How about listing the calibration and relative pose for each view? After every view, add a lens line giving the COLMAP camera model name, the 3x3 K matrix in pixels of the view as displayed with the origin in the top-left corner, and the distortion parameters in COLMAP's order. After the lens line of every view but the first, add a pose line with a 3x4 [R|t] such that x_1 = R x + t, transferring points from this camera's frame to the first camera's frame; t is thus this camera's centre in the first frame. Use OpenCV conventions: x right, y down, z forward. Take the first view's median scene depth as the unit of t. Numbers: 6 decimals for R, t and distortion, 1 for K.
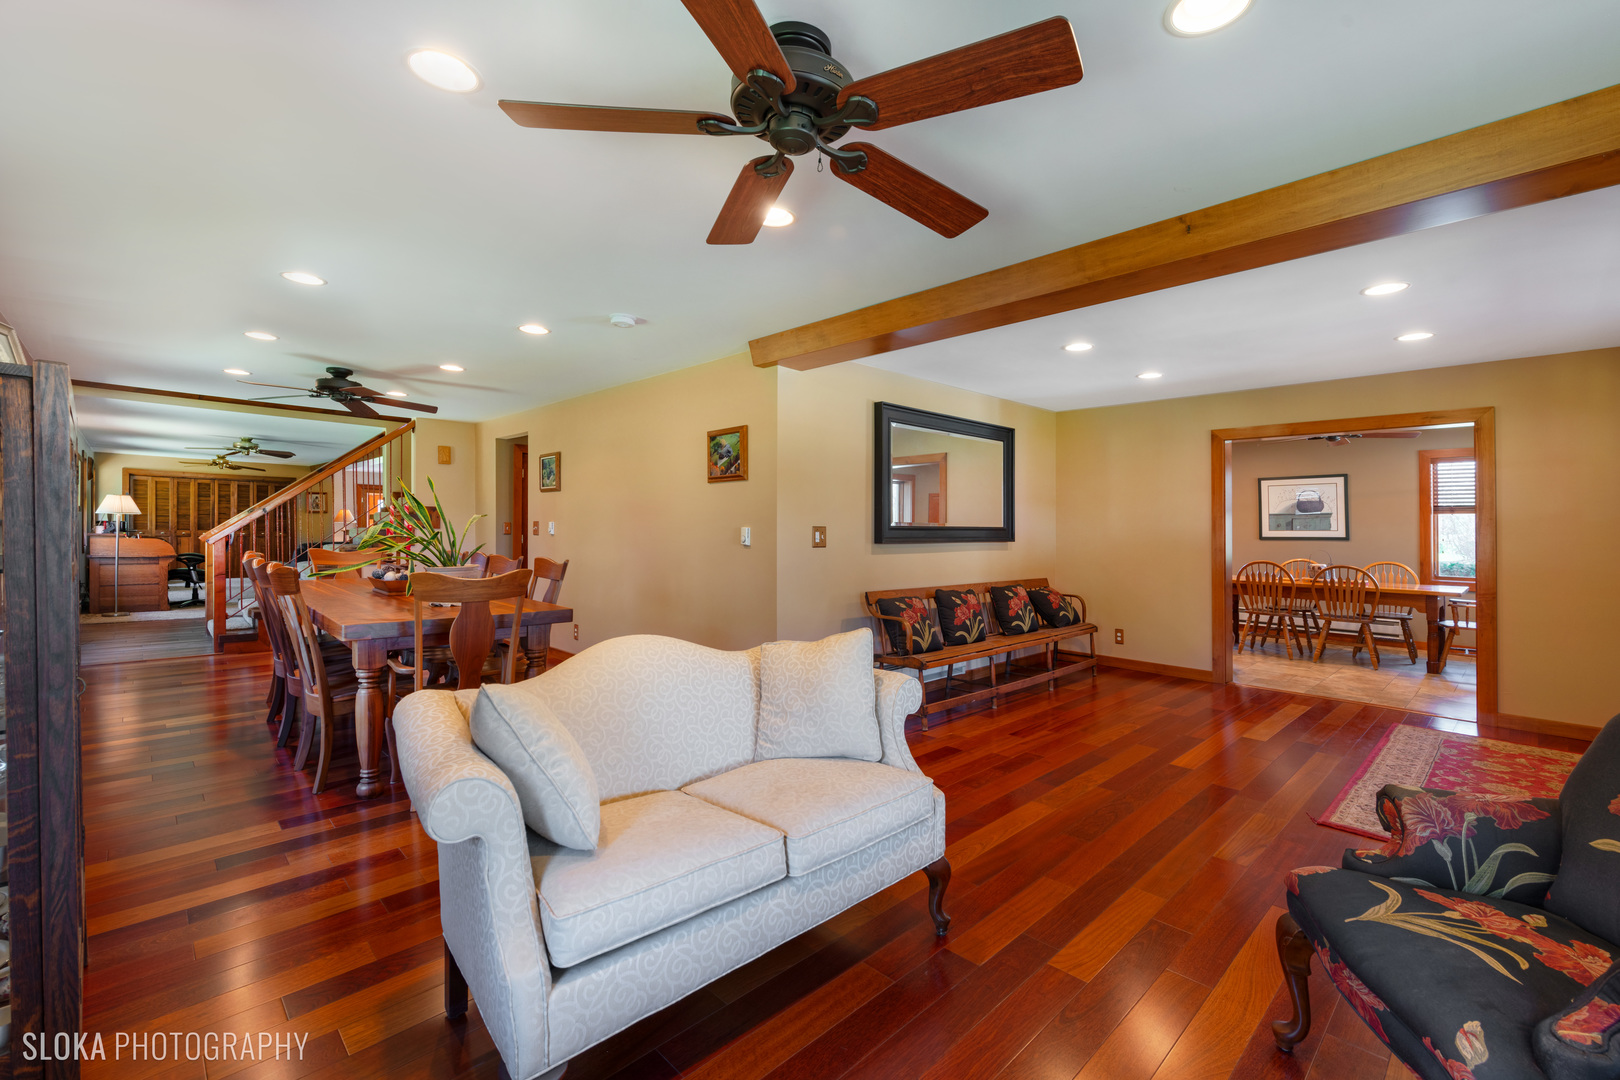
lens RADIAL K [[662.4, 0, 830.9], [0, 662.4, 490.4], [0, 0, 1]] dist [0.000662, 0.000144]
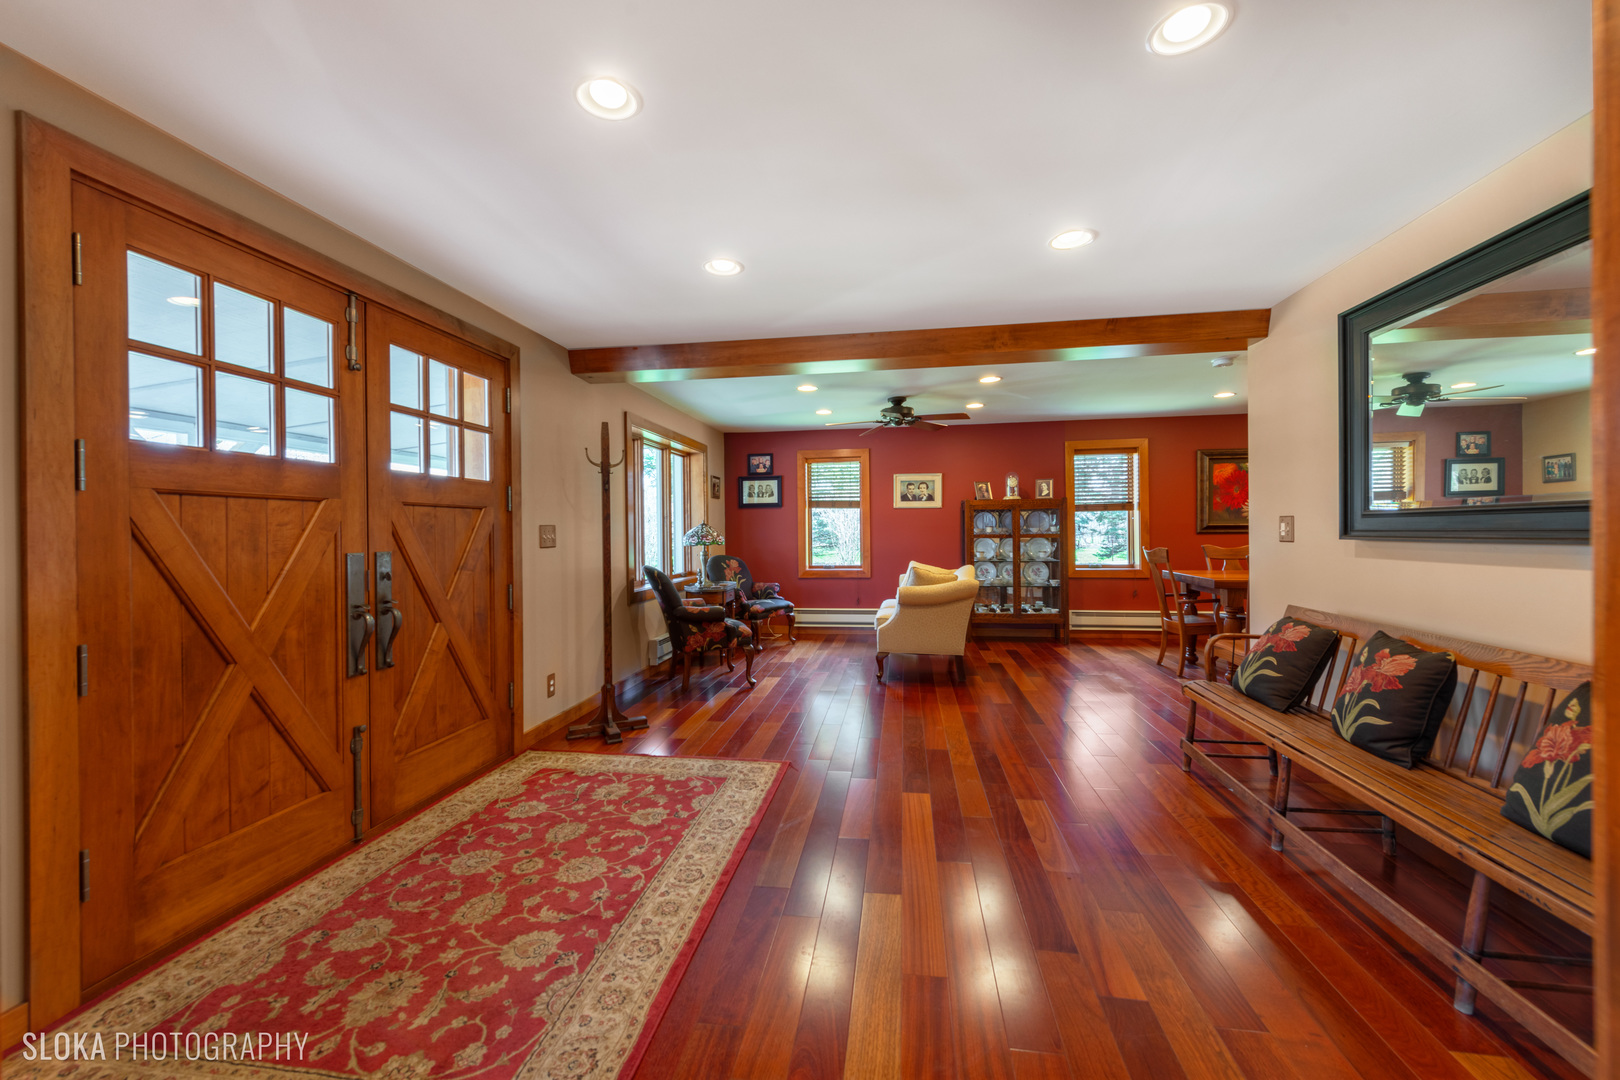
lens RADIAL K [[640.5, 0, 816.5], [0, 640.5, 554.2], [0, 0, 1]] dist [-0.000298, -0.000121]
pose [[-0.775261, 0.022318, -0.631246, 0.846811], [0.034345, 0.999387, -0.006847, 0.080890], [0.630706, -0.026988, -0.775552, 1.159856]]
